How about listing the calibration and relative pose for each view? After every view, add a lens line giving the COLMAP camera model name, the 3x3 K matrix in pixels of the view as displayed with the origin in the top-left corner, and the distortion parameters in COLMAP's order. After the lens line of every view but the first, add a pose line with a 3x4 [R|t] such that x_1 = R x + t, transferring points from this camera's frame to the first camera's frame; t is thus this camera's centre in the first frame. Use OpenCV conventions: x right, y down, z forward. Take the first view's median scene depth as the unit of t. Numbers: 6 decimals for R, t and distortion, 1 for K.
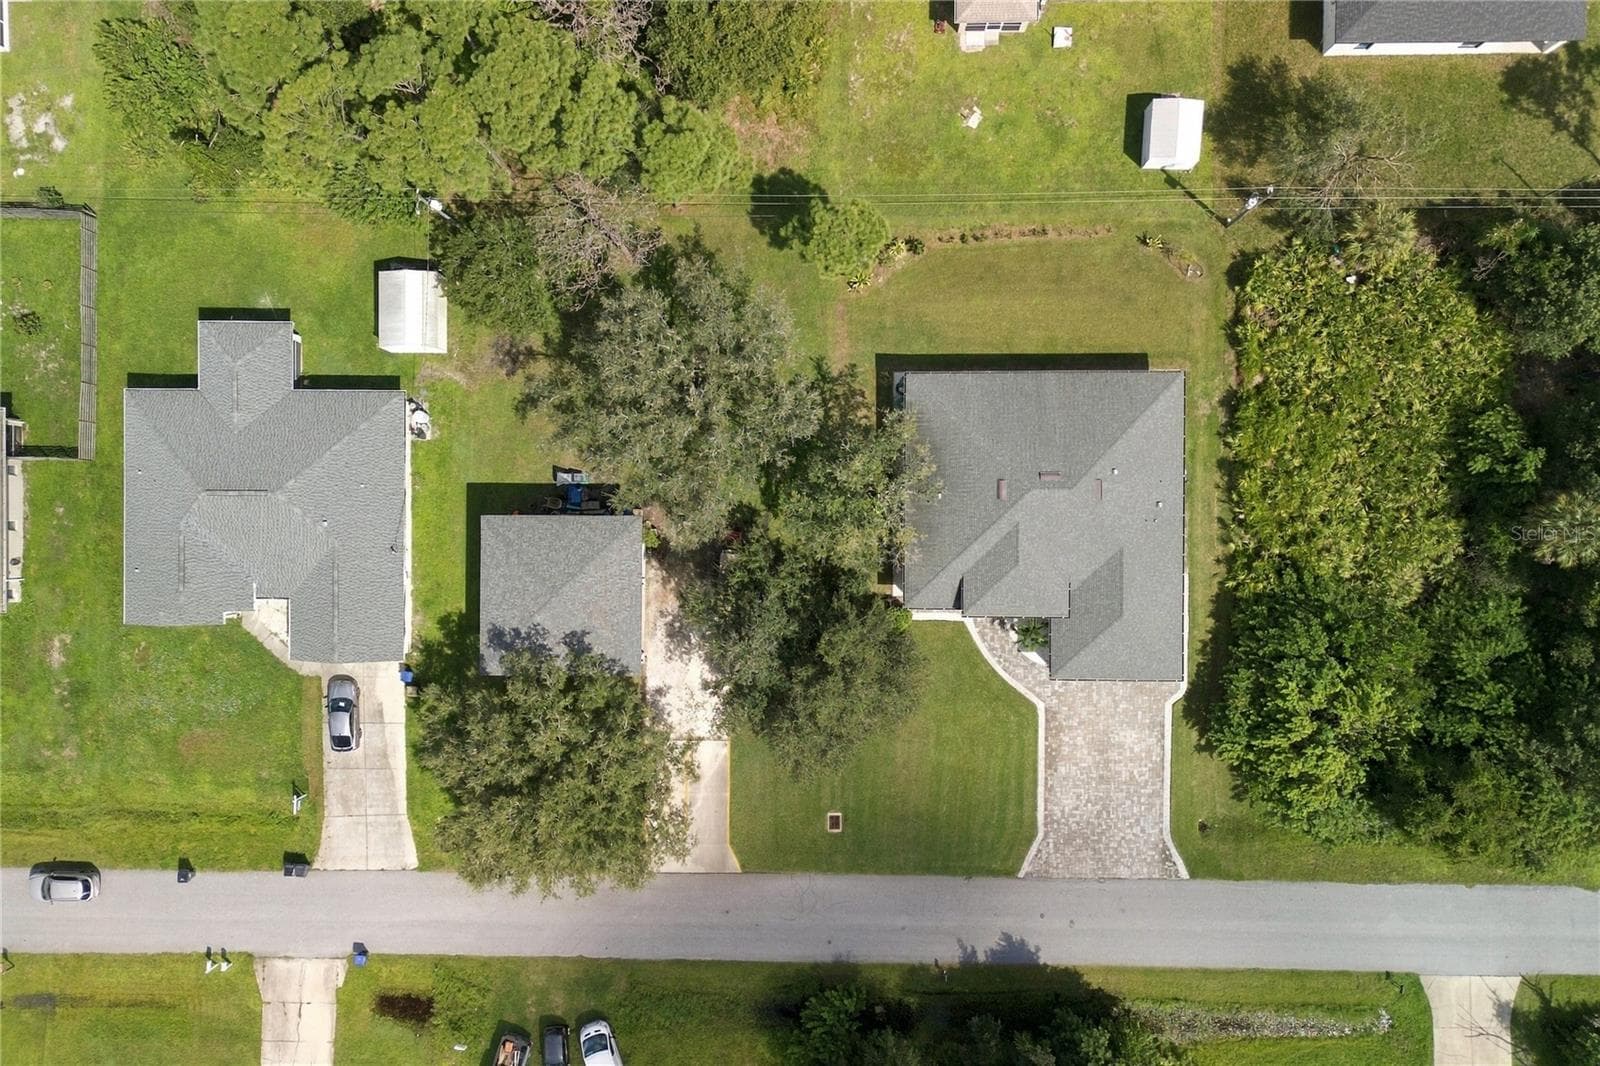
lens RADIAL K [[1175.0, 0, 799.7], [0, 1175.0, 538.8], [0, 0, 1]] dist [0.101888, -0.119630]
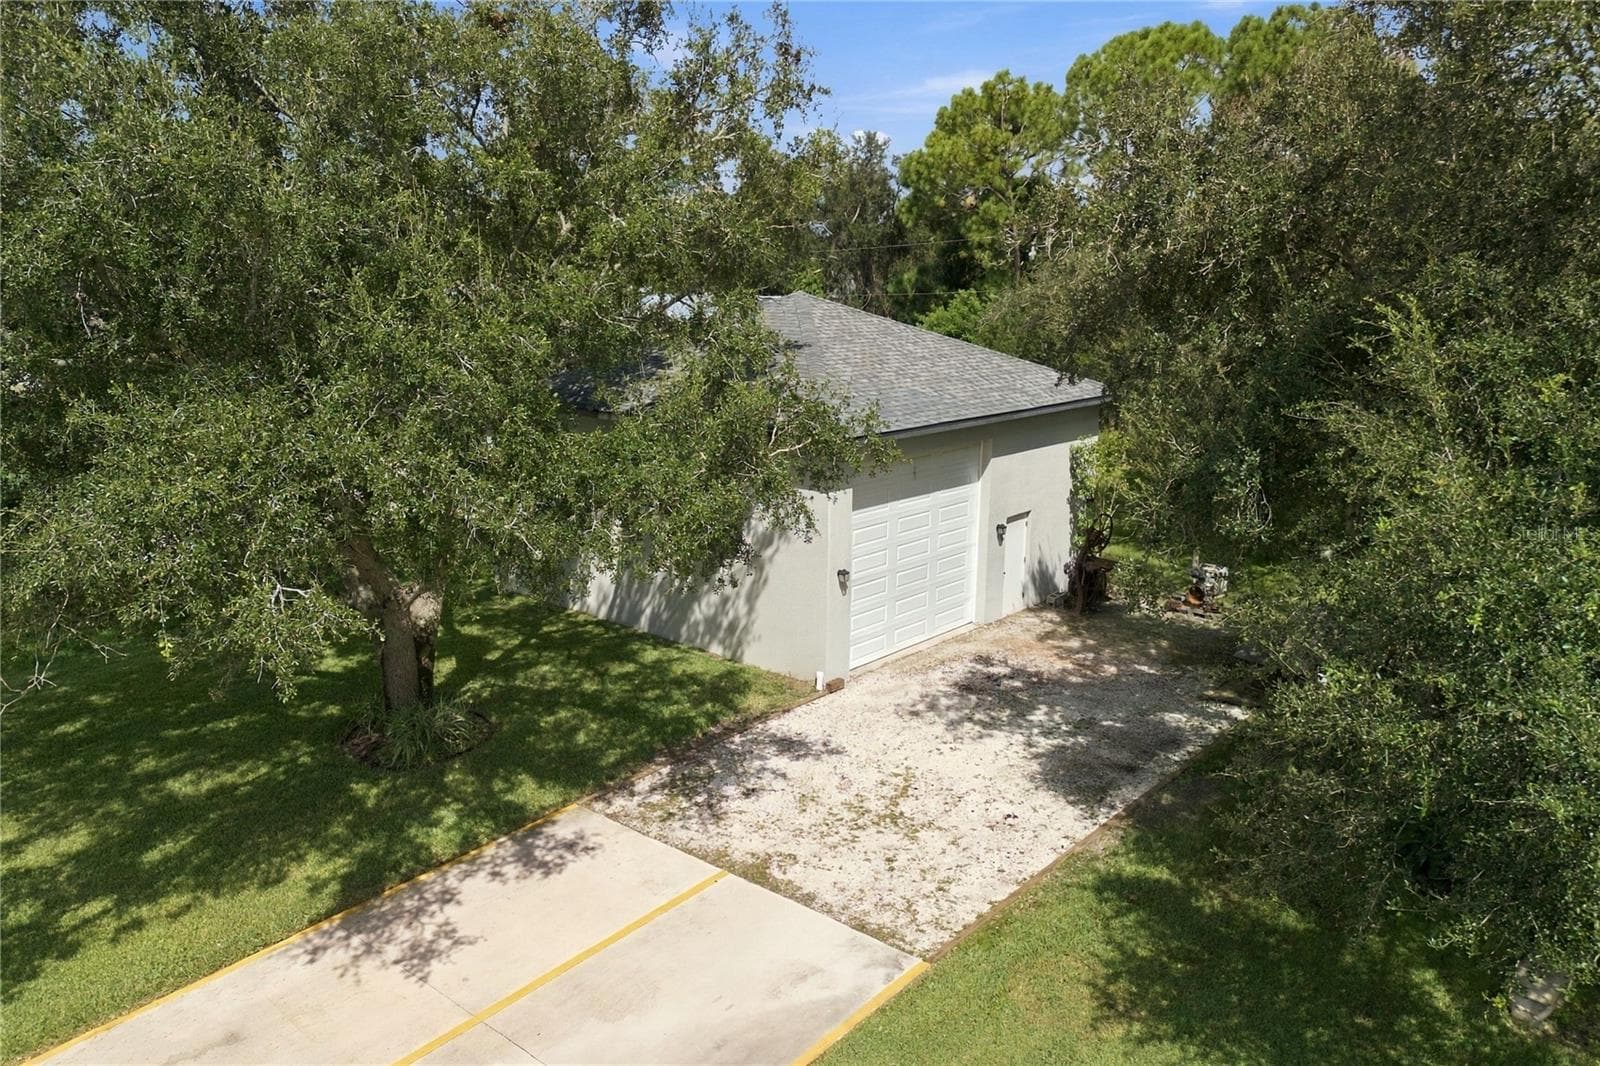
lens RADIAL K [[1175.0, 0, 799.7], [0, 1175.0, 538.8], [0, 0, 1]] dist [0.101888, -0.119630]
pose [[0.761084, 0.170972, -0.625715, 0.016013], [-0.648083, 0.160005, -0.744571, 0.291000], [-0.027183, 0.972197, 0.232581, 0.915928]]
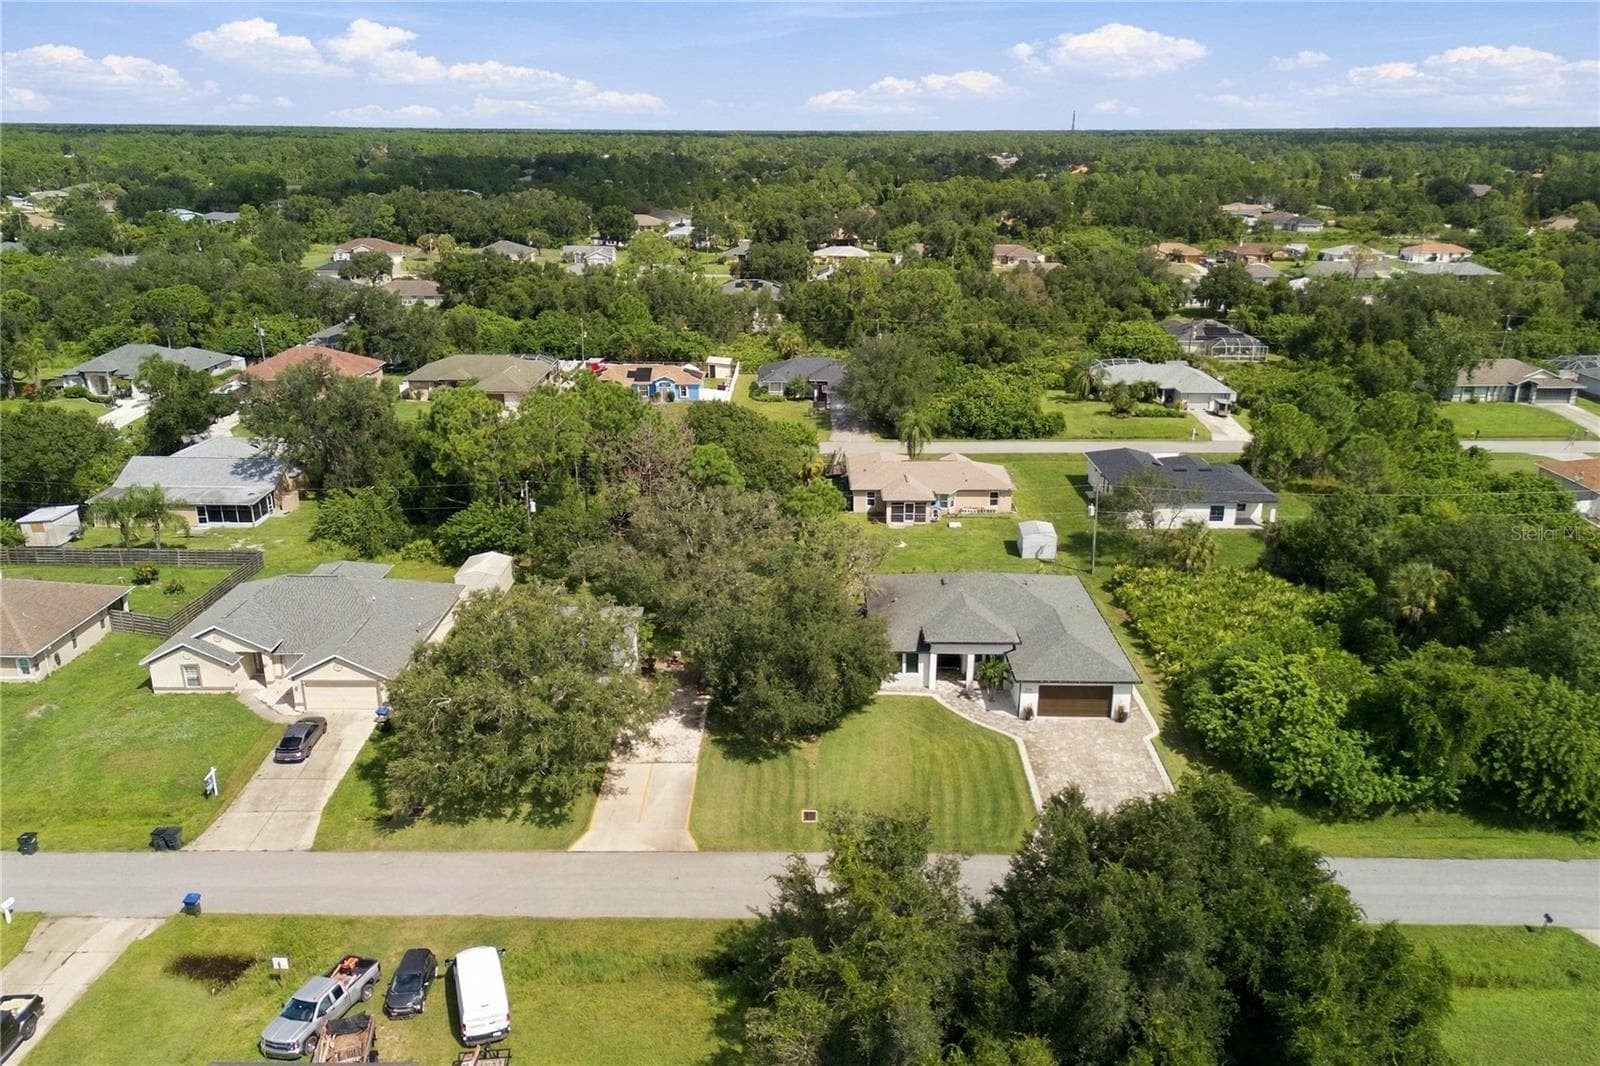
lens RADIAL K [[1175.0, 0, 799.7], [0, 1175.0, 538.8], [0, 0, 1]] dist [0.101888, -0.119630]
pose [[0.999665, 0.025677, 0.003180, 0.015130], [-0.005227, 0.320811, -0.947129, 1.014381], [-0.025339, 0.946795, 0.320838, 0.527914]]
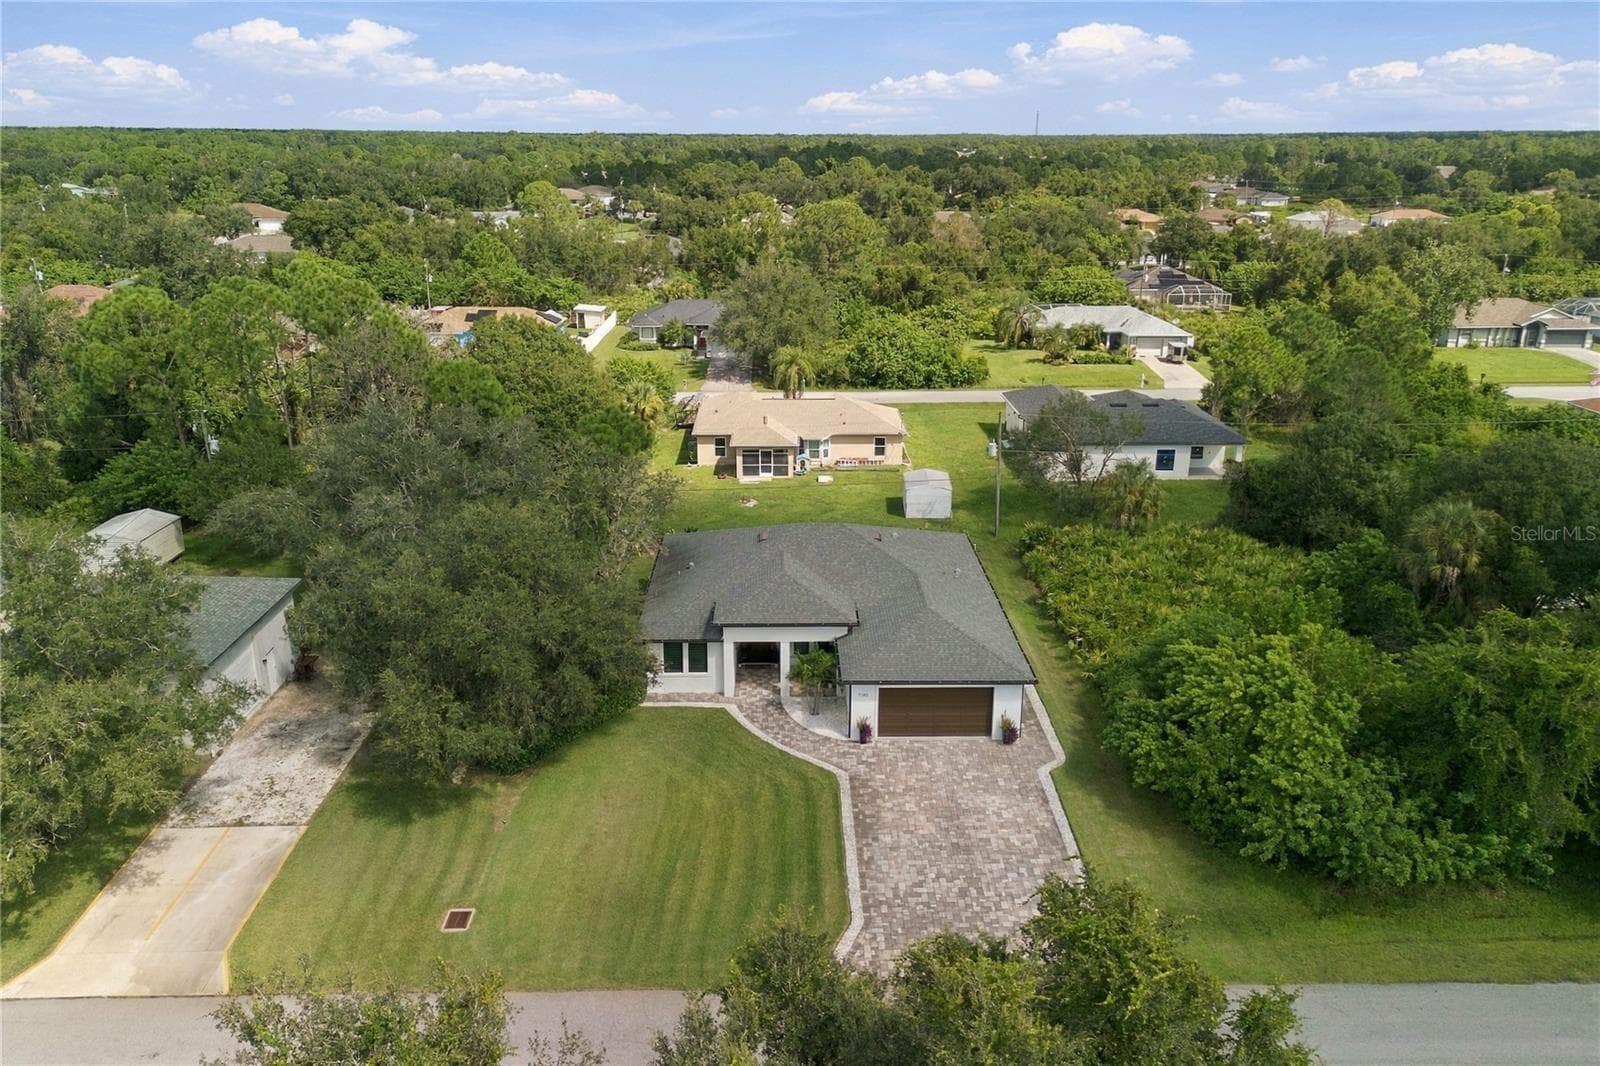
lens RADIAL K [[1175.0, 0, 799.7], [0, 1175.0, 538.8], [0, 0, 1]] dist [0.101888, -0.119630]
pose [[0.999439, 0.018542, 0.027874, 0.161326], [0.020589, 0.316101, -0.948502, 0.684482], [-0.026398, 0.948544, 0.315542, 0.684126]]
